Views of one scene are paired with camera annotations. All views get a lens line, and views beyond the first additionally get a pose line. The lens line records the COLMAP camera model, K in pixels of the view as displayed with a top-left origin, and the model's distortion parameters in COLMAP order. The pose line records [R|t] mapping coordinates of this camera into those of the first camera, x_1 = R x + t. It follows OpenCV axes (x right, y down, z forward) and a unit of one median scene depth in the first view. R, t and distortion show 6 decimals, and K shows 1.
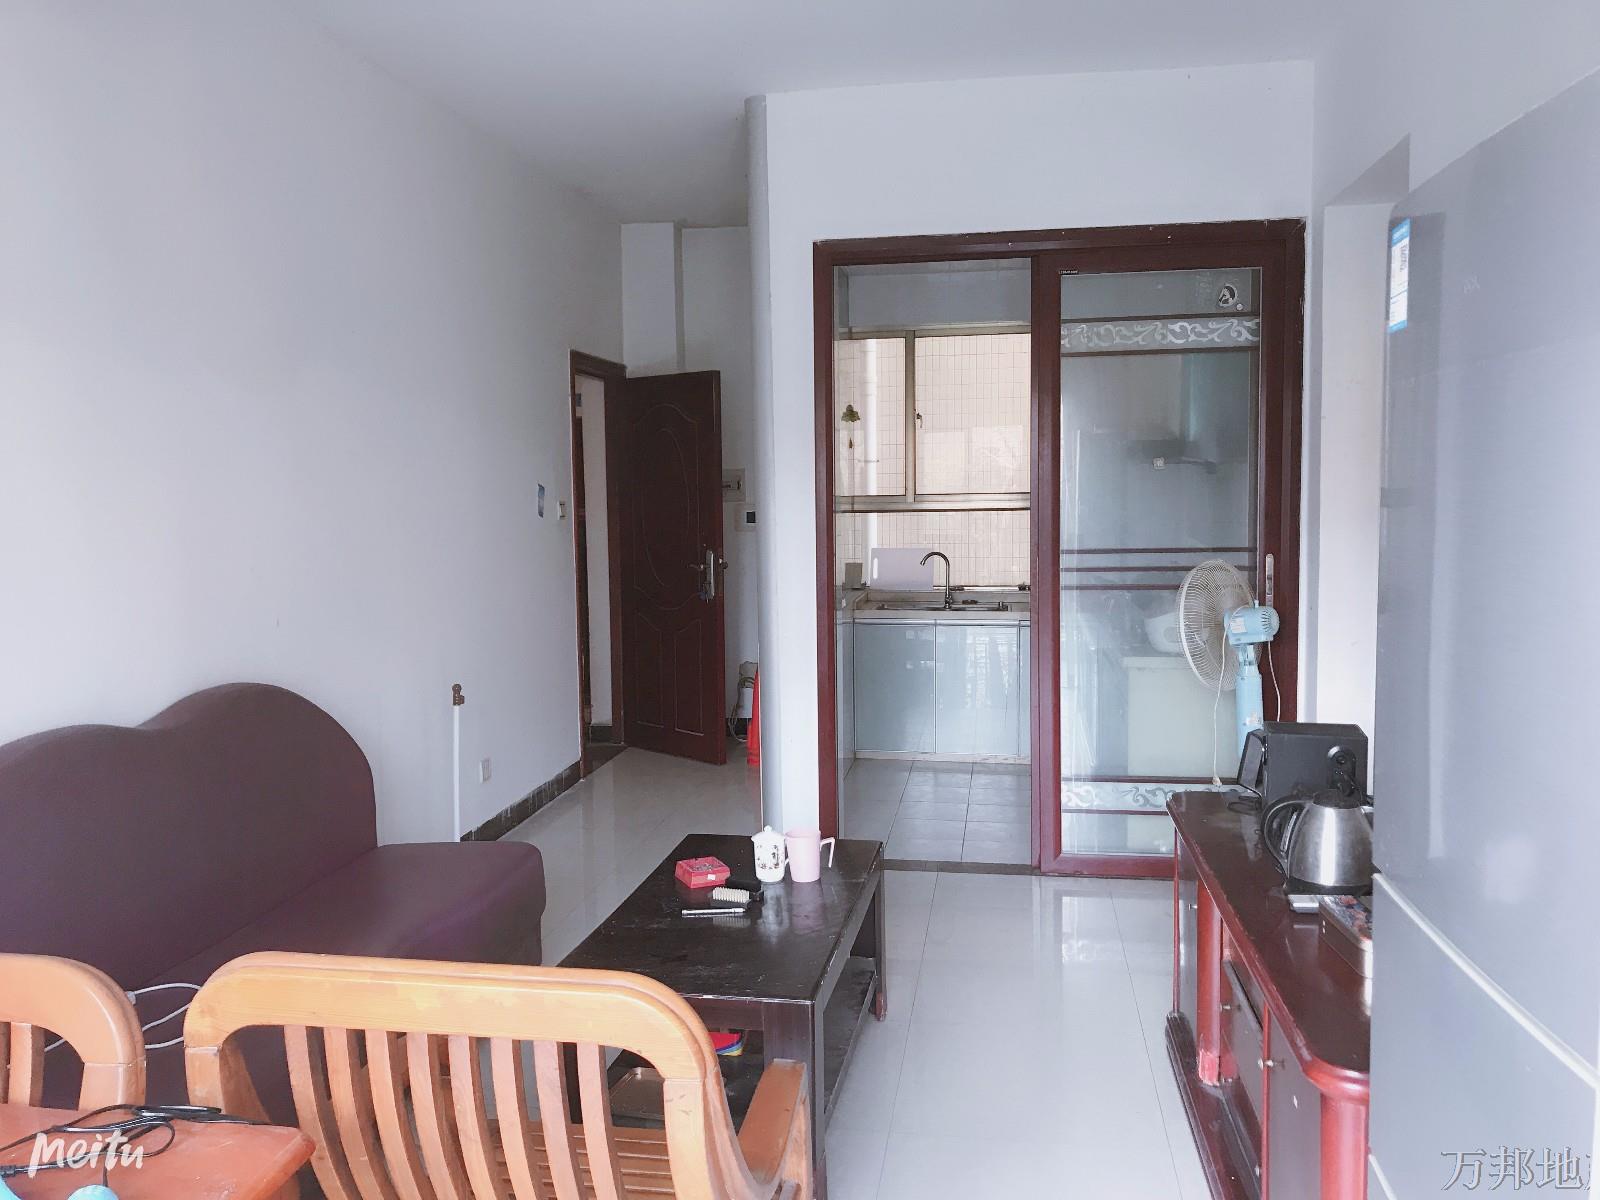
lens RADIAL K [[1339.4, 0, 800.0], [0, 1339.4, 597.6], [0, 0, 1]] dist [0.012089, 0.009139]
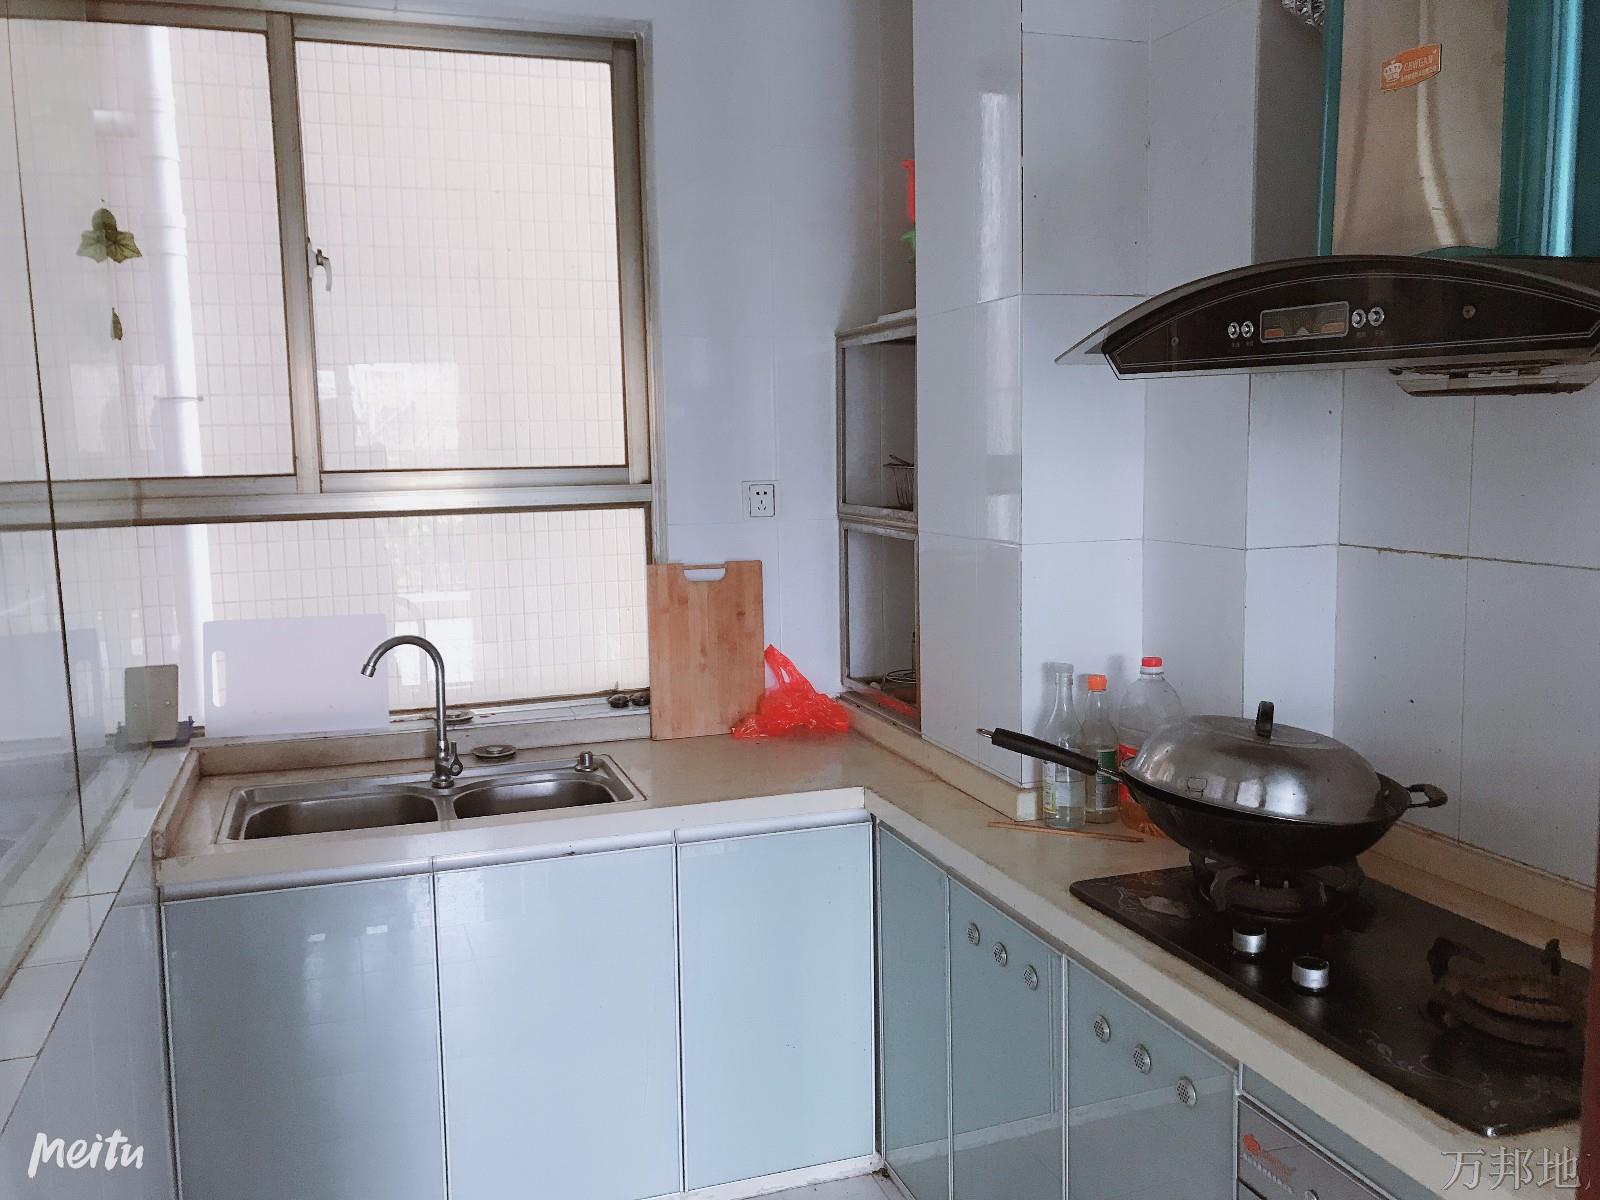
lens RADIAL K [[1339.4, 0, 795.3], [0, 1339.4, 602.7], [0, 0, 1]] dist [0.012089, 0.009139]
pose [[0.888446, -0.060694, 0.454951, 0.031171], [0.047651, 0.998059, 0.040094, -0.049634], [-0.456501, -0.013943, 0.889613, 0.609462]]
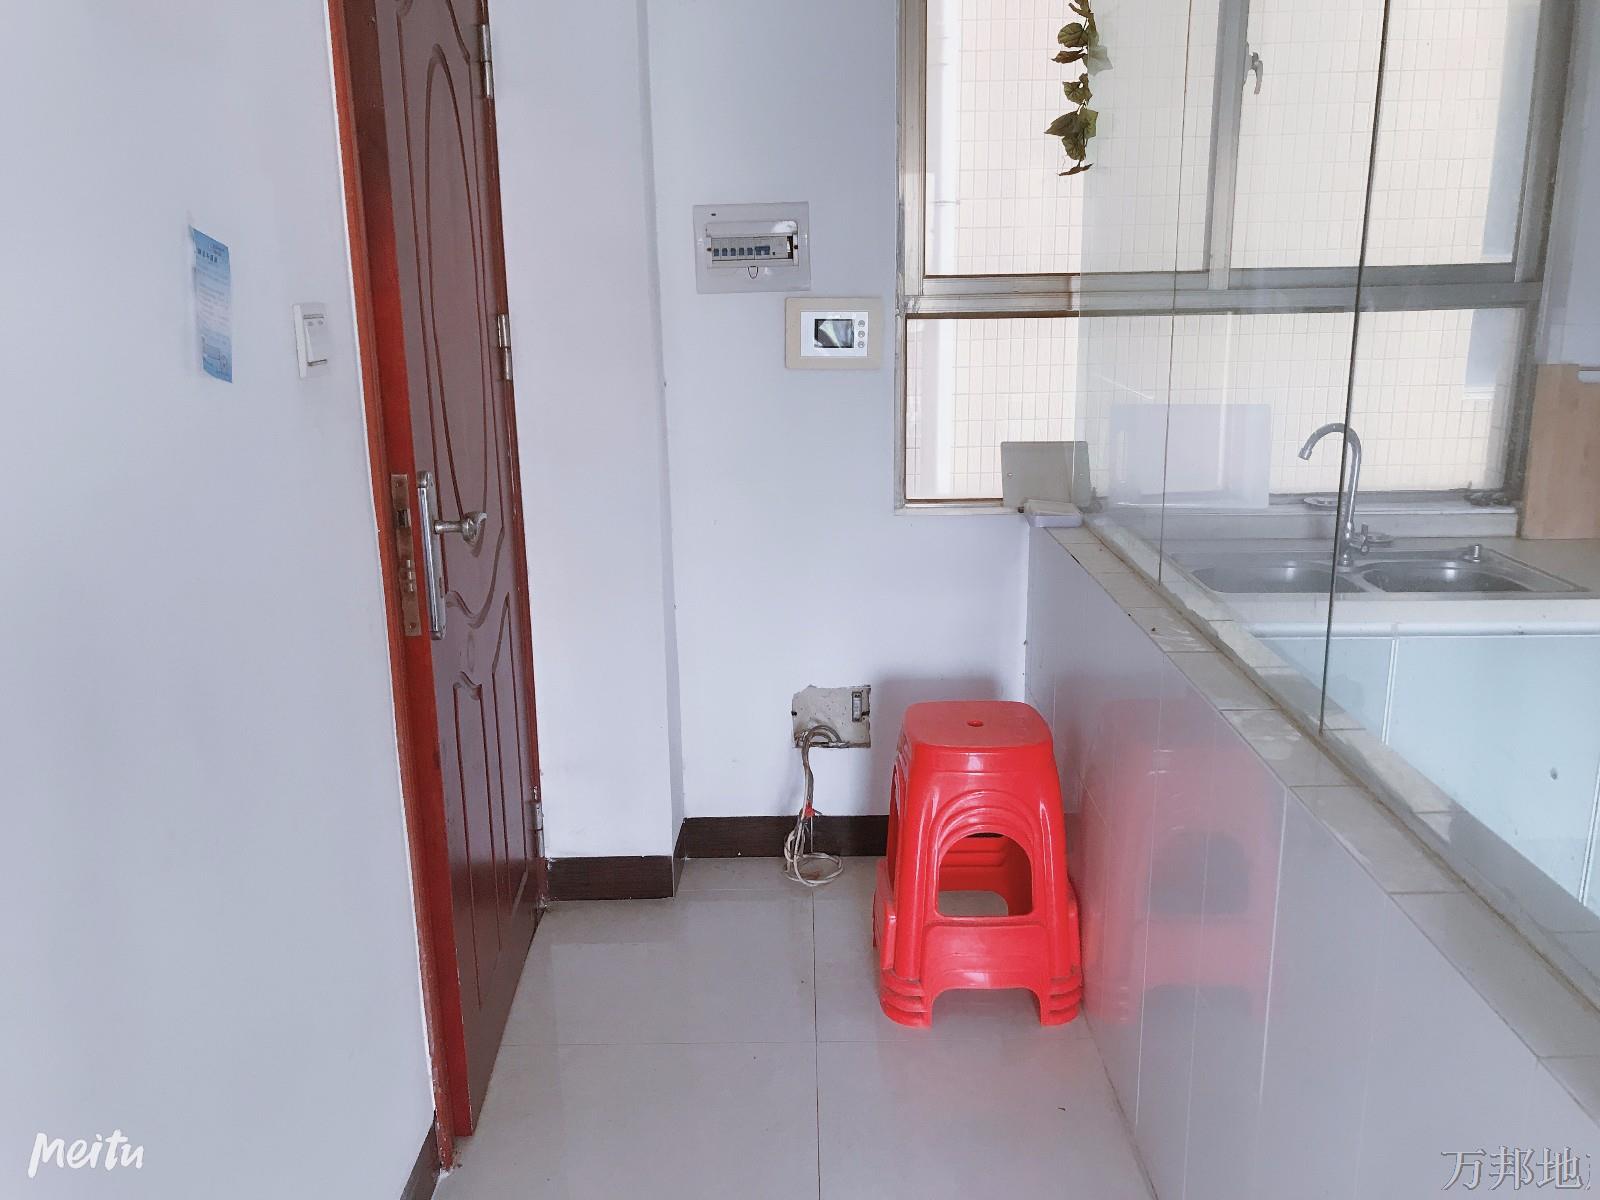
lens RADIAL K [[1339.4, 0, 797.0], [0, 1339.4, 612.9], [0, 0, 1]] dist [0.012089, 0.009139]
pose [[0.990269, -0.039196, 0.133531, -0.101756], [0.015400, 0.984488, 0.174777, -0.048003], [-0.138310, -0.171019, 0.975511, 0.607115]]
